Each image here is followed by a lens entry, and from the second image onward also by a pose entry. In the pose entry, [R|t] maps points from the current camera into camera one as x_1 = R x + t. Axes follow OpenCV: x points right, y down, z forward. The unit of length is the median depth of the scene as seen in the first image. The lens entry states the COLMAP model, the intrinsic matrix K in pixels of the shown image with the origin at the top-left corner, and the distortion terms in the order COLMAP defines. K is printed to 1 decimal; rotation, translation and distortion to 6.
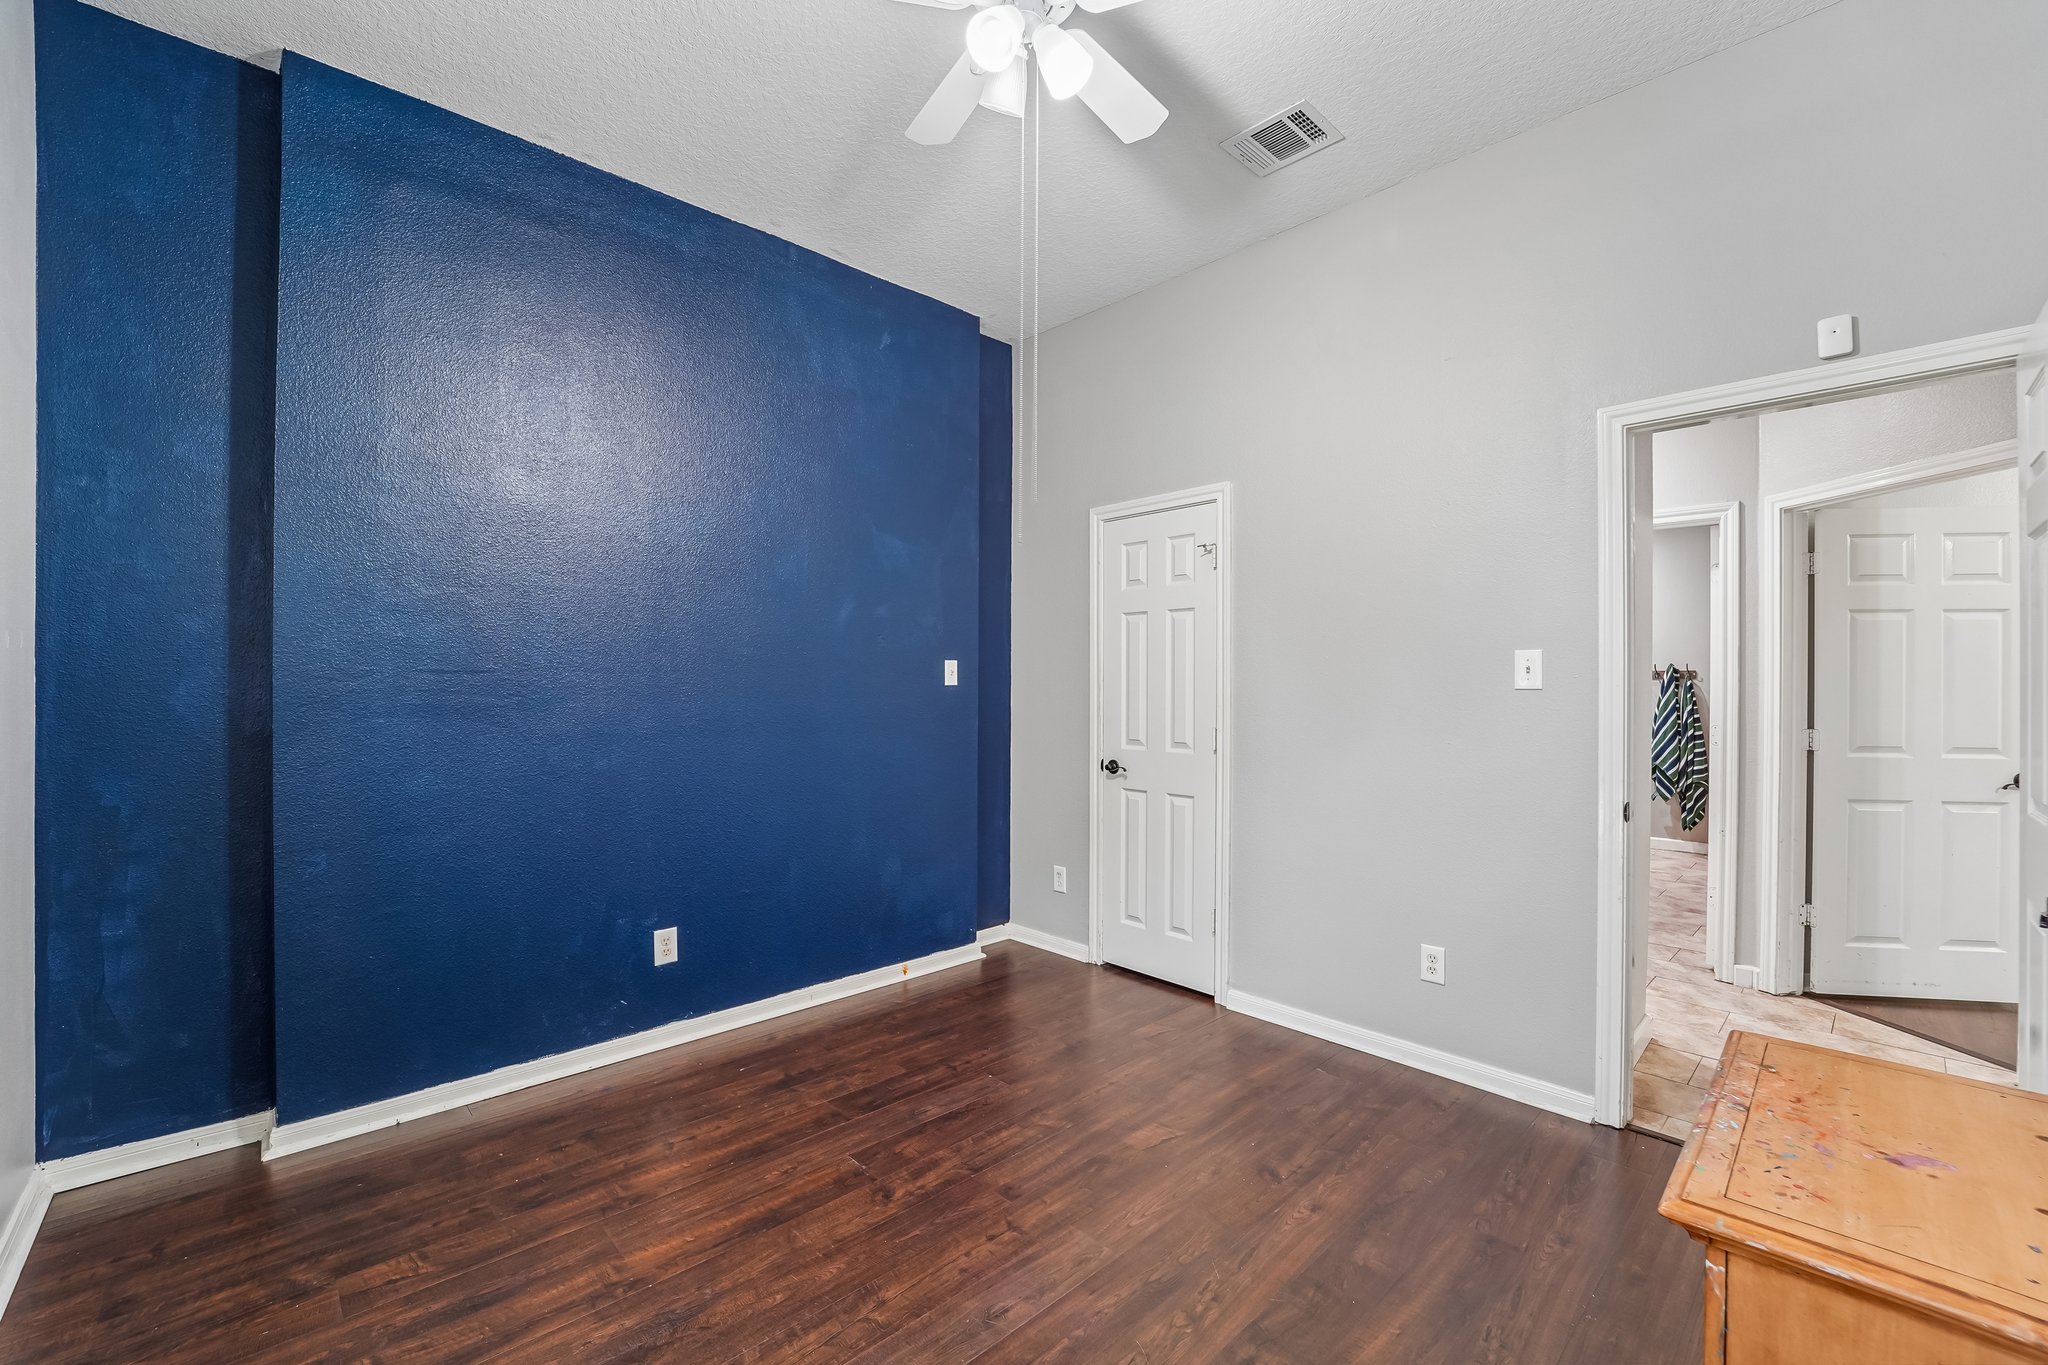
lens RADIAL K [[842.7, 0, 1028.8], [0, 842.7, 690.1], [0, 0, 1]] dist [-0.024809, 0.001089]
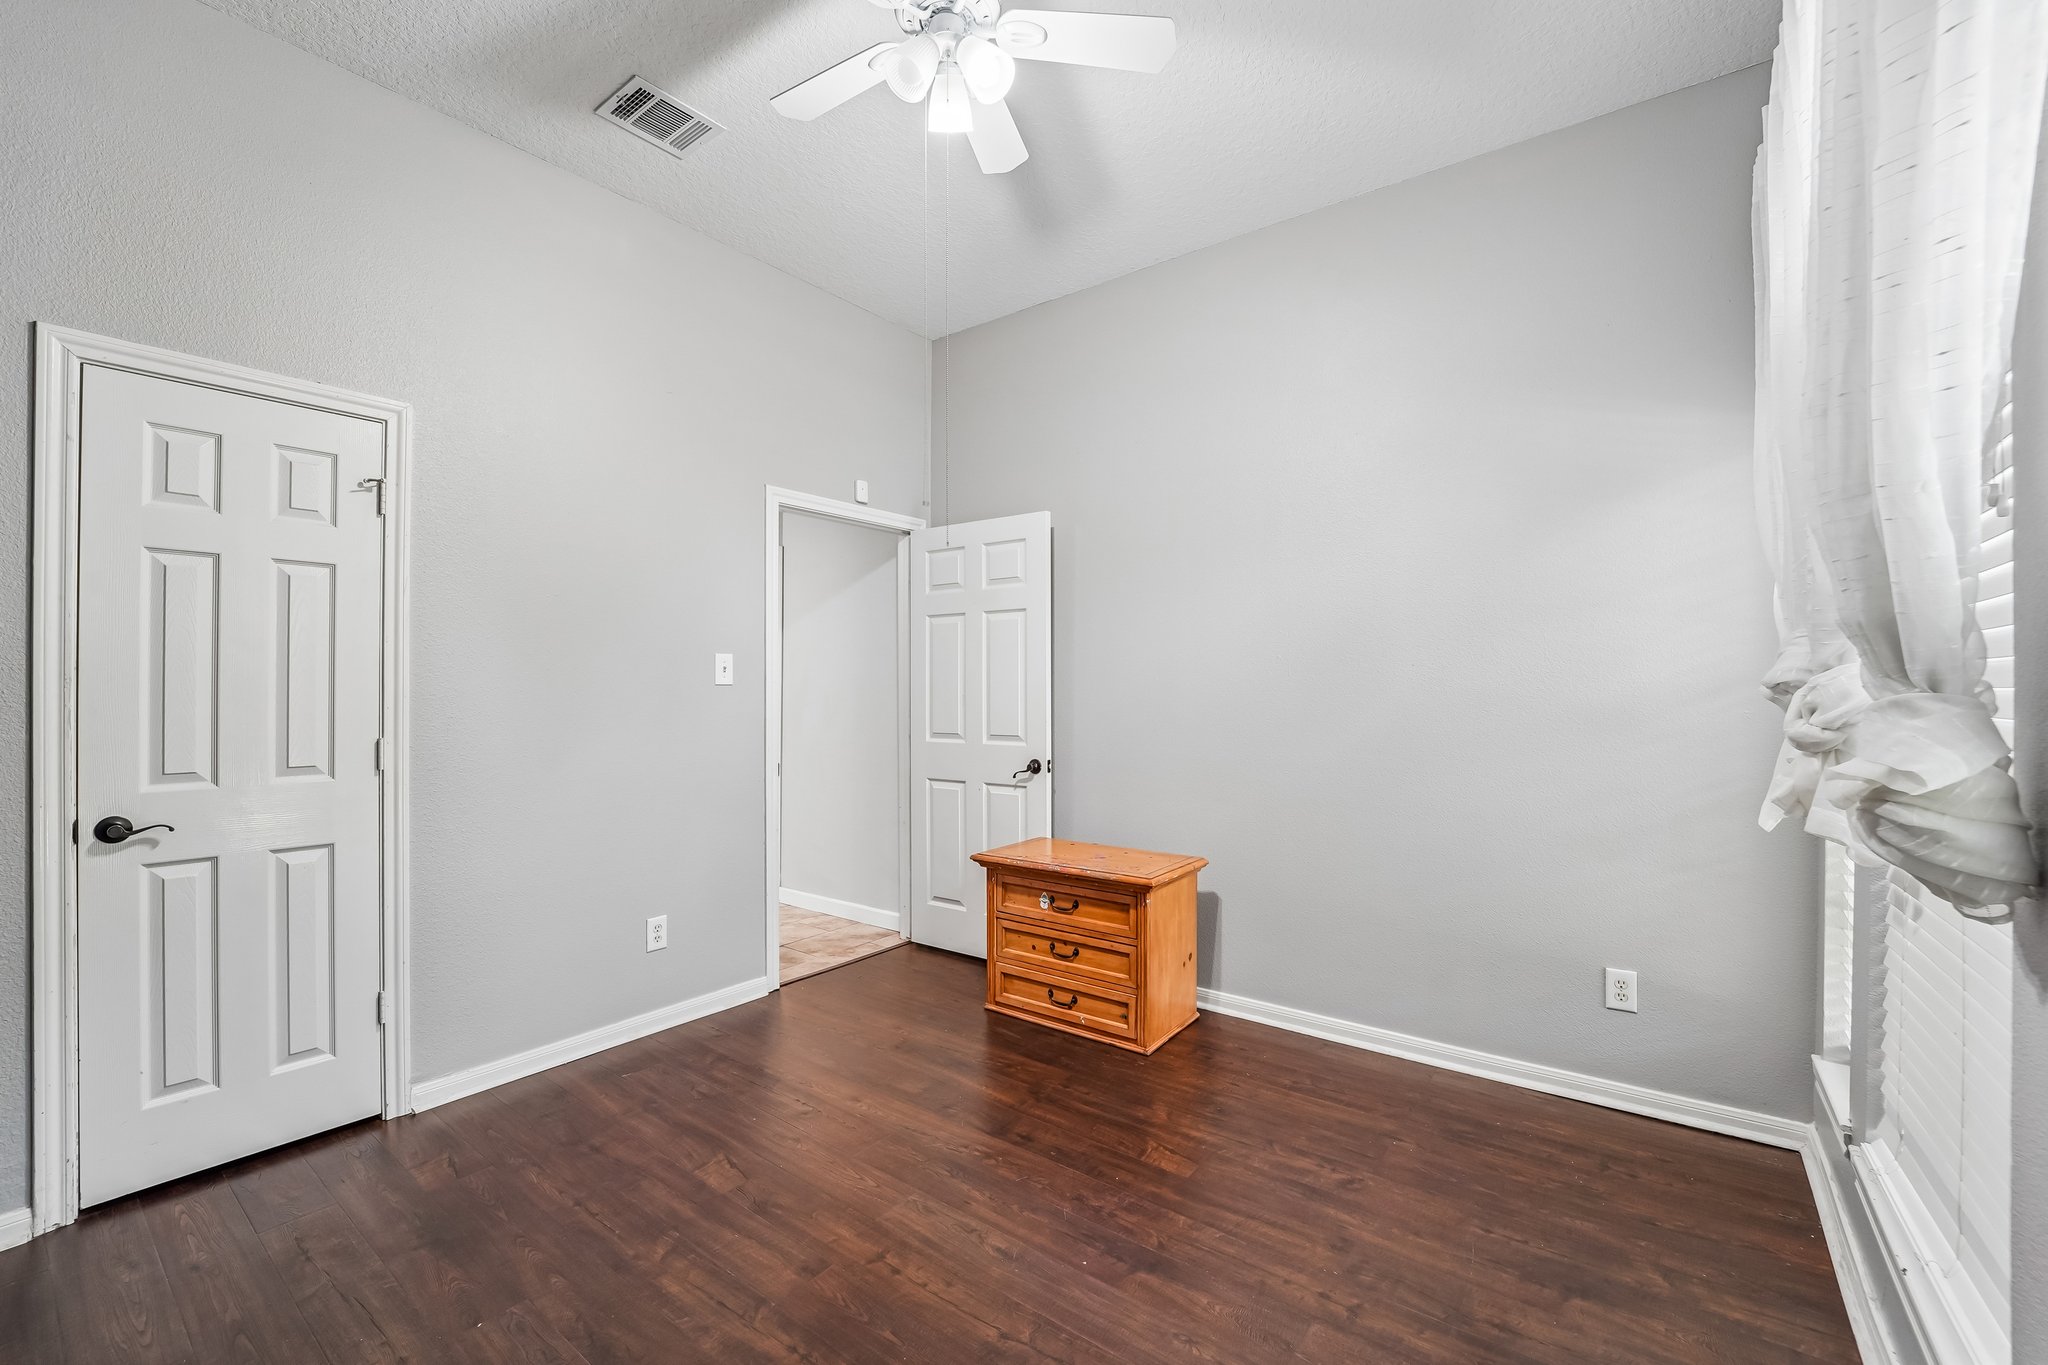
lens RADIAL K [[842.7, 0, 1026.0], [0, 842.7, 681.8], [0, 0, 1]] dist [-0.024809, 0.001089]
pose [[-0.167004, 0.002027, 0.985954, -0.702174], [-0.000034, 0.999998, -0.002062, -0.002393], [-0.985956, -0.000378, -0.167004, 0.716701]]
